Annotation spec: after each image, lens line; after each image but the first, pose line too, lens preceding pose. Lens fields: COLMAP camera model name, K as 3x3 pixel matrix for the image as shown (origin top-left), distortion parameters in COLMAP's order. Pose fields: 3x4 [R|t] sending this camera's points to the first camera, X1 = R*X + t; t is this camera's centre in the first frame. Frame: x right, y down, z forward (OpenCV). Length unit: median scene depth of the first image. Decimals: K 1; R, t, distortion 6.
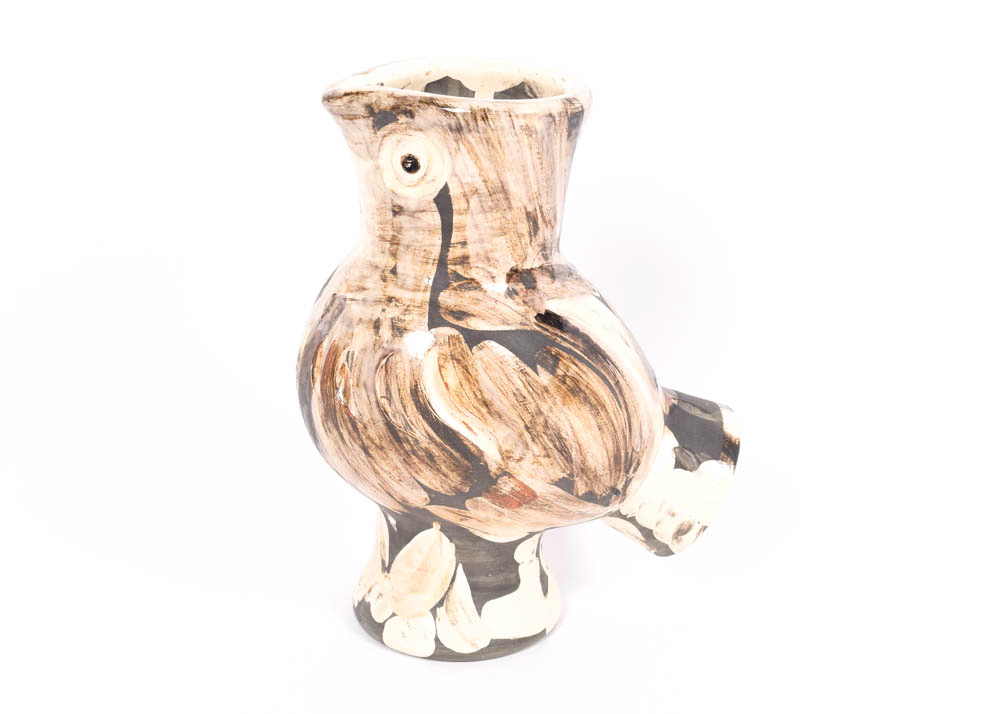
lens RADIAL K [[1846.4, 0, 500.0], [0, 1846.4, 357.0], [0, 0, 1]] dist [-0.021469, -0.049589]
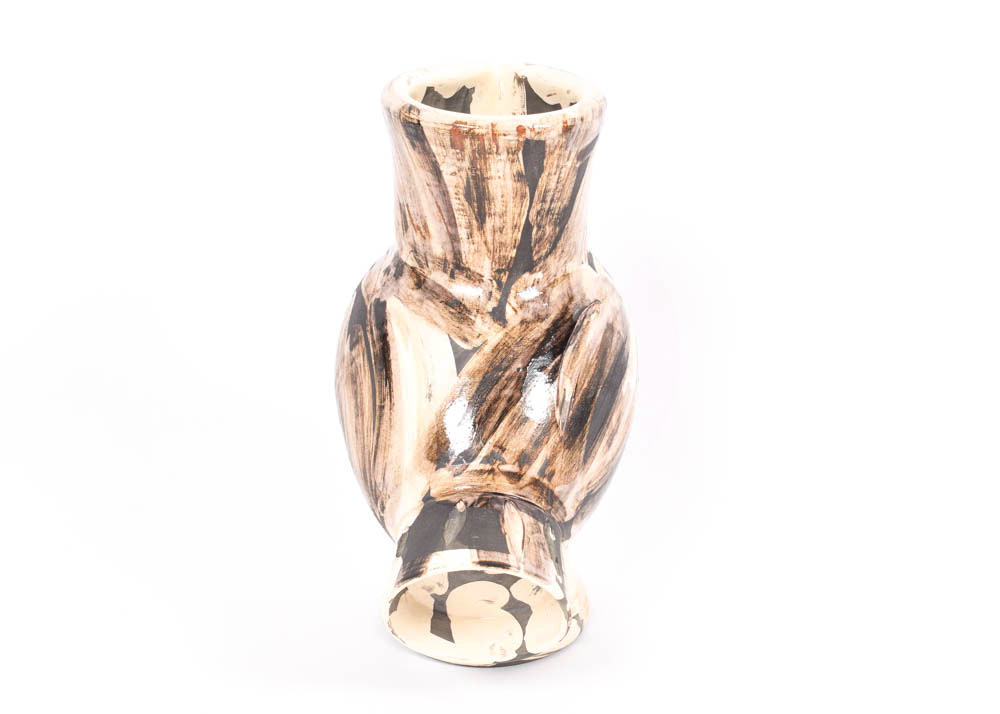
lens RADIAL K [[1846.4, 0, 500.0], [0, 1846.4, 357.0], [0, 0, 1]] dist [-0.021469, -0.049589]
pose [[-0.194270, 0.340810, -0.919841, 0.963716], [-0.396477, 0.830422, 0.391415, -0.425113], [0.897254, 0.440737, -0.026203, 1.101214]]
